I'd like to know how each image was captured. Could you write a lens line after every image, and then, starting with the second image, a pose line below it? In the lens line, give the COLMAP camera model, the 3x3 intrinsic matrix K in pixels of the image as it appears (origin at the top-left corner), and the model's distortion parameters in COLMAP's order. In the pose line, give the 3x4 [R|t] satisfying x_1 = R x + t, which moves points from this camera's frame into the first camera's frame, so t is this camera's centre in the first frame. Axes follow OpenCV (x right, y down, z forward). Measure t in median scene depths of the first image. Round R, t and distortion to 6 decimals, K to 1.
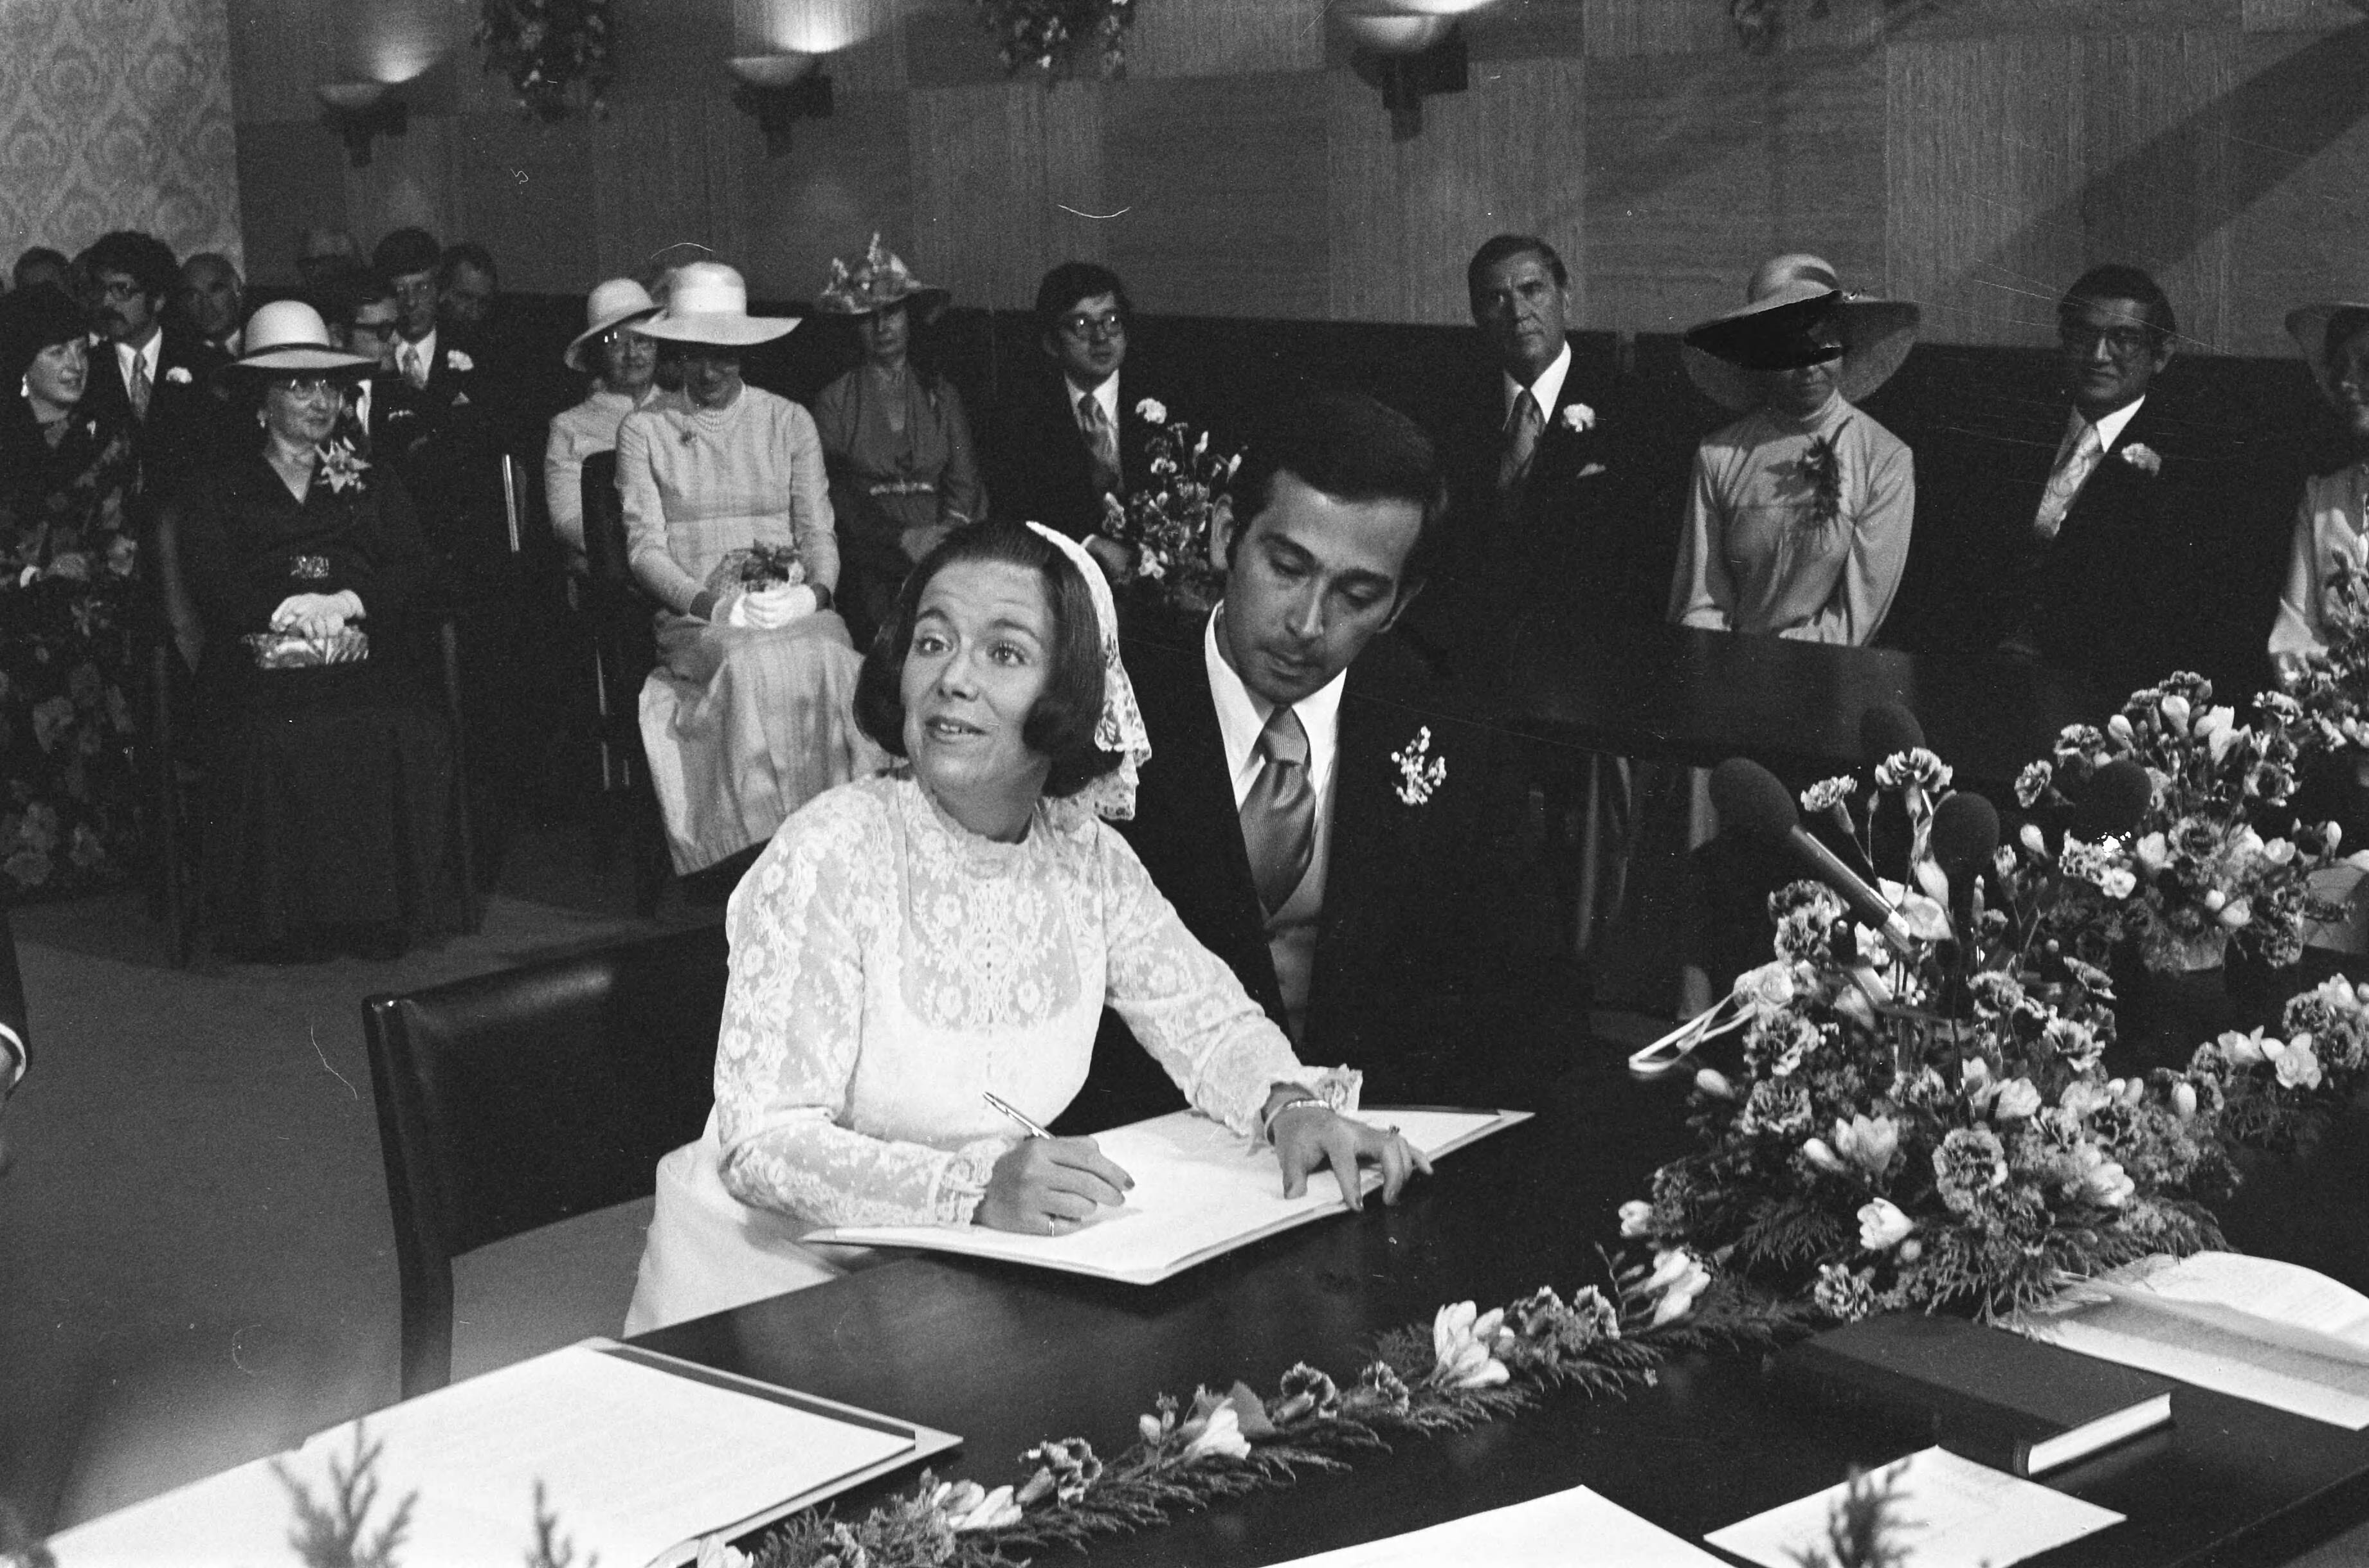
lens RADIAL K [[3582.4, 0, 1157.0], [0, 3582.4, 788.6], [0, 0, 1]] dist [-0.073759, -0.090453]
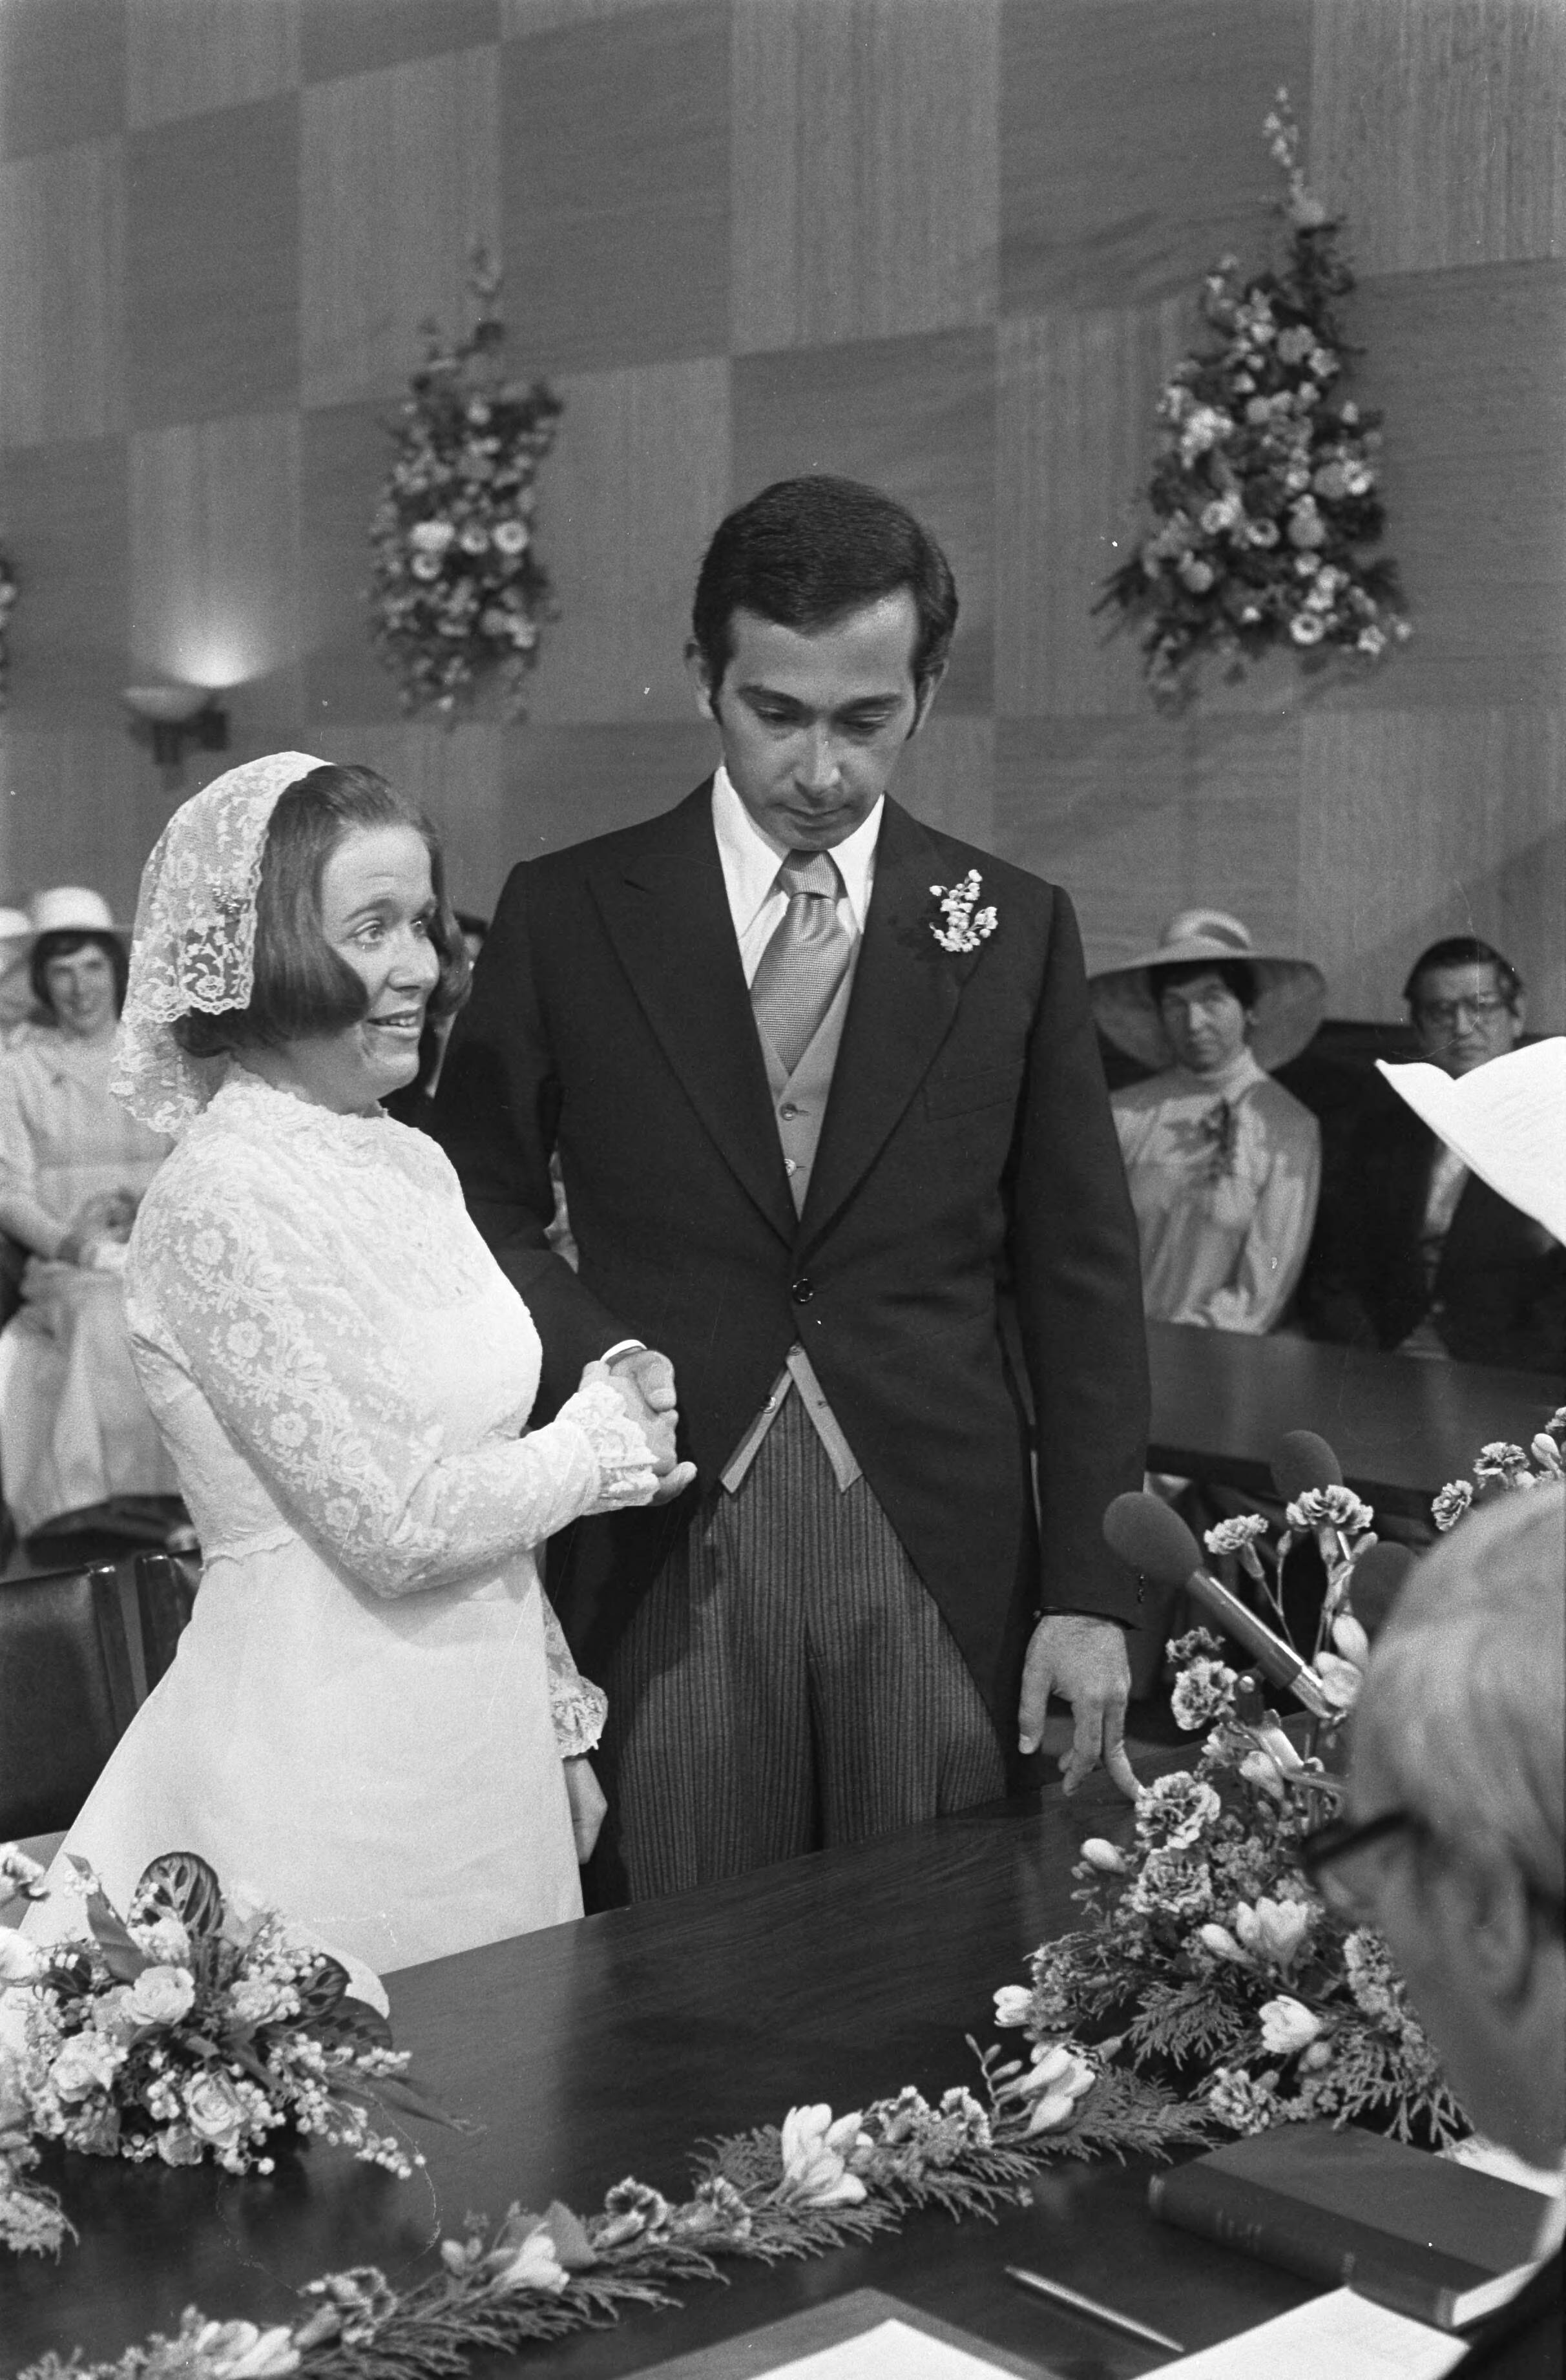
lens RADIAL K [[3590.3, 0, 673.9], [0, 3590.3, 1186.7], [0, 0, 1]] dist [-0.061040, -0.135943]
pose [[0.999128, 0.027977, 0.030995, 0.015432], [-0.025812, 0.997338, -0.068193, -0.021140], [-0.032820, 0.067334, 0.997191, 0.094811]]
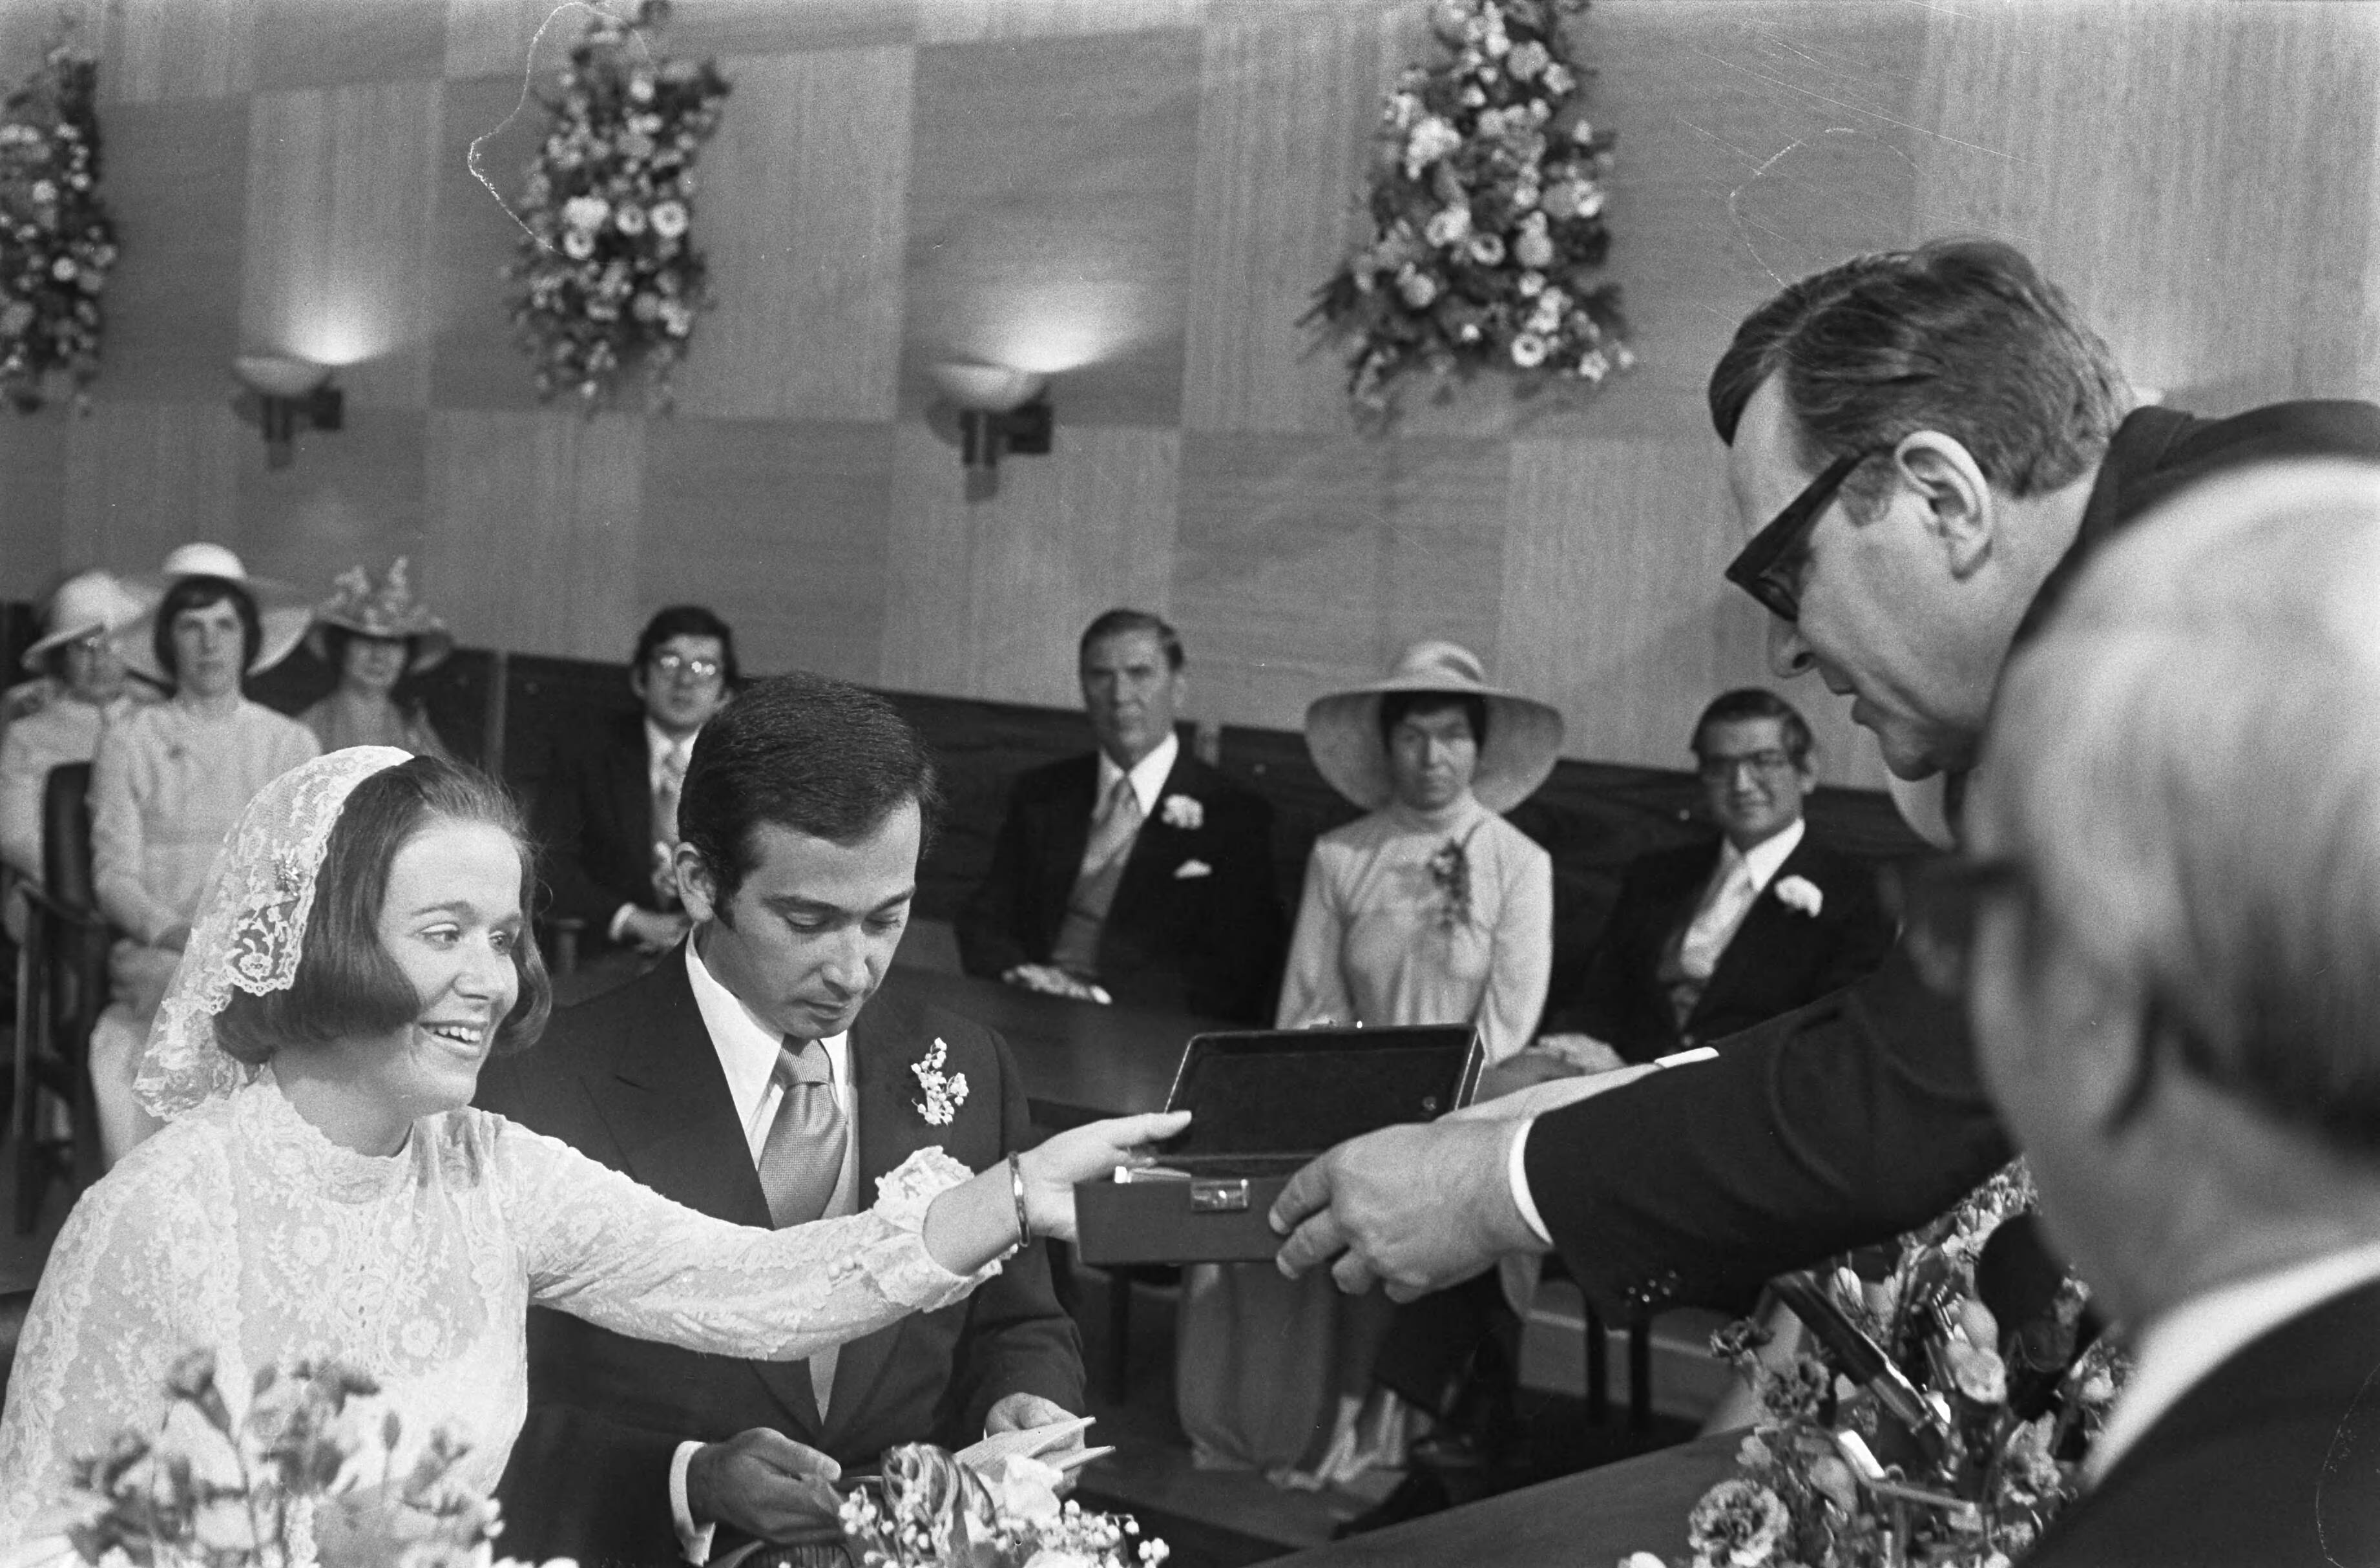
lens RADIAL K [[3599.6, 0, 1162.4], [0, 3599.6, 788.7], [0, 0, 1]] dist [-0.073759, -0.090453]
pose [[0.983652, 0.080399, 0.161138, -0.090049], [-0.061016, 0.990674, -0.121826, 0.014990], [-0.169430, 0.110003, 0.979384, 0.237043]]
